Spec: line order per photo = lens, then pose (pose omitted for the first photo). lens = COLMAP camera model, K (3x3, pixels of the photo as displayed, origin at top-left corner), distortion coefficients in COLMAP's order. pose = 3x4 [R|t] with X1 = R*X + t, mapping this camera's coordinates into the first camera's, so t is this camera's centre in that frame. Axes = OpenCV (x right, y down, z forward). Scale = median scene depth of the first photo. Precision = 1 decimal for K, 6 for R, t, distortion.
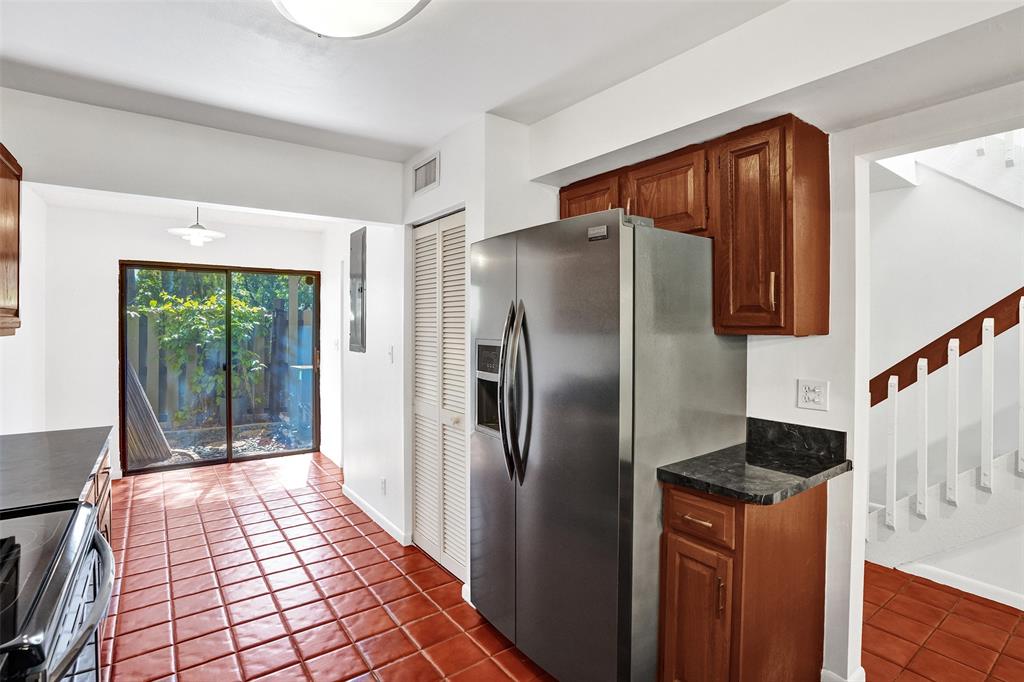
lens RADIAL K [[497.4, 0, 521.4], [0, 497.4, 331.0], [0, 0, 1]] dist [-0.054809, 0.021334]
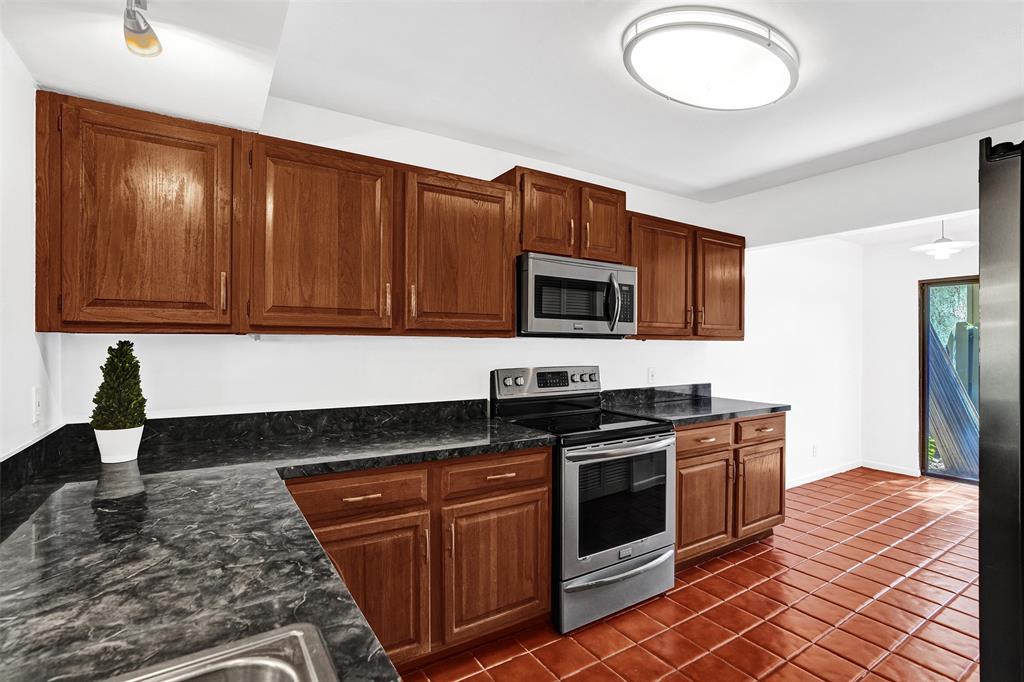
lens RADIAL K [[489.3, 0, 512.0], [0, 489.3, 341.0], [0, 0, 1]] dist [-0.056645, 0.024311]
pose [[-0.066438, -0.010445, -0.997736, 0.517703], [-0.014547, 0.999849, -0.009498, 0.028197], [0.997685, 0.013883, -0.066579, 0.216069]]
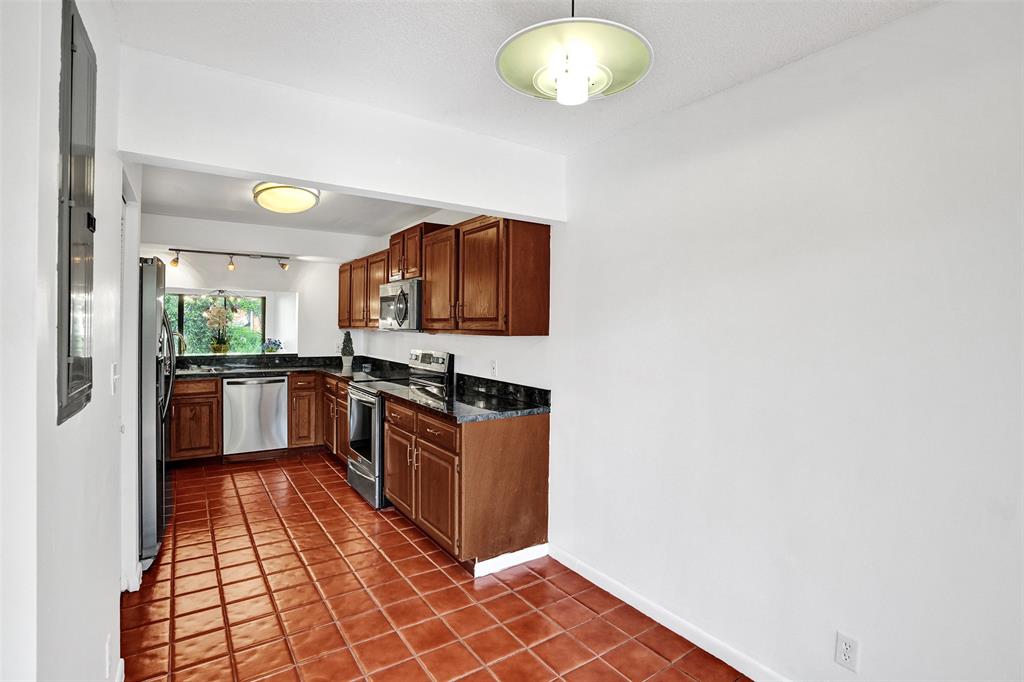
lens RADIAL K [[489.3, 0, 512.0], [0, 489.3, 341.0], [0, 0, 1]] dist [-0.056645, 0.024311]
pose [[-0.999020, -0.011289, 0.042801, -0.864170], [-0.009550, 0.999129, 0.040617, -0.022755], [-0.043222, 0.040168, -0.998258, 1.772974]]
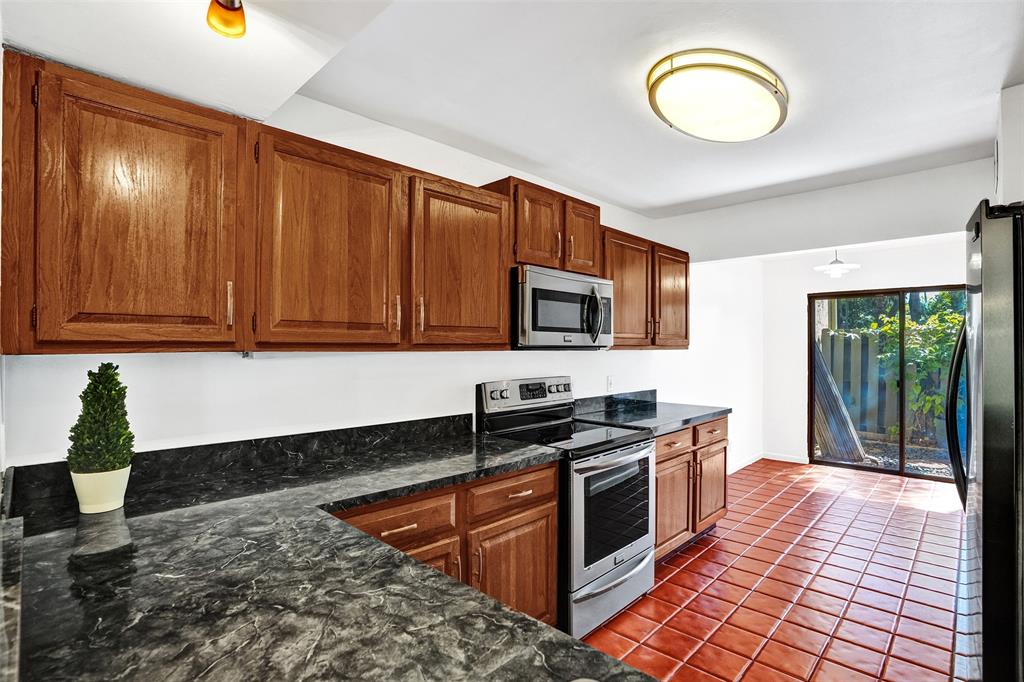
lens RADIAL K [[499.3, 0, 512.0], [0, 499.3, 341.0], [0, 0, 1]] dist [-0.075427, 0.026390]
pose [[0.158974, -0.015044, -0.987168, 0.509414], [-0.009114, 0.999819, -0.016704, 0.011232], [0.987241, 0.011653, 0.158808, 0.025595]]
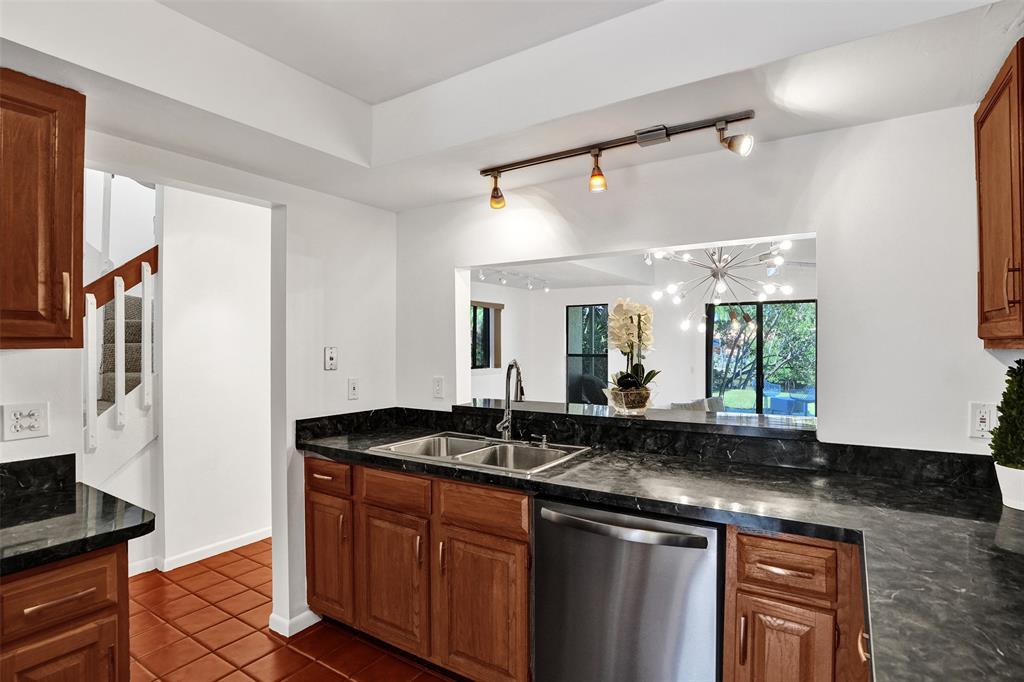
lens RADIAL K [[499.3, 0, 512.0], [0, 499.3, 341.0], [0, 0, 1]] dist [-0.075427, 0.026390]
pose [[-0.353476, 0.009186, 0.935398, -0.334582], [0.009964, 0.999932, -0.006054, 0.005154], [-0.935390, 0.007180, -0.353544, 0.377109]]
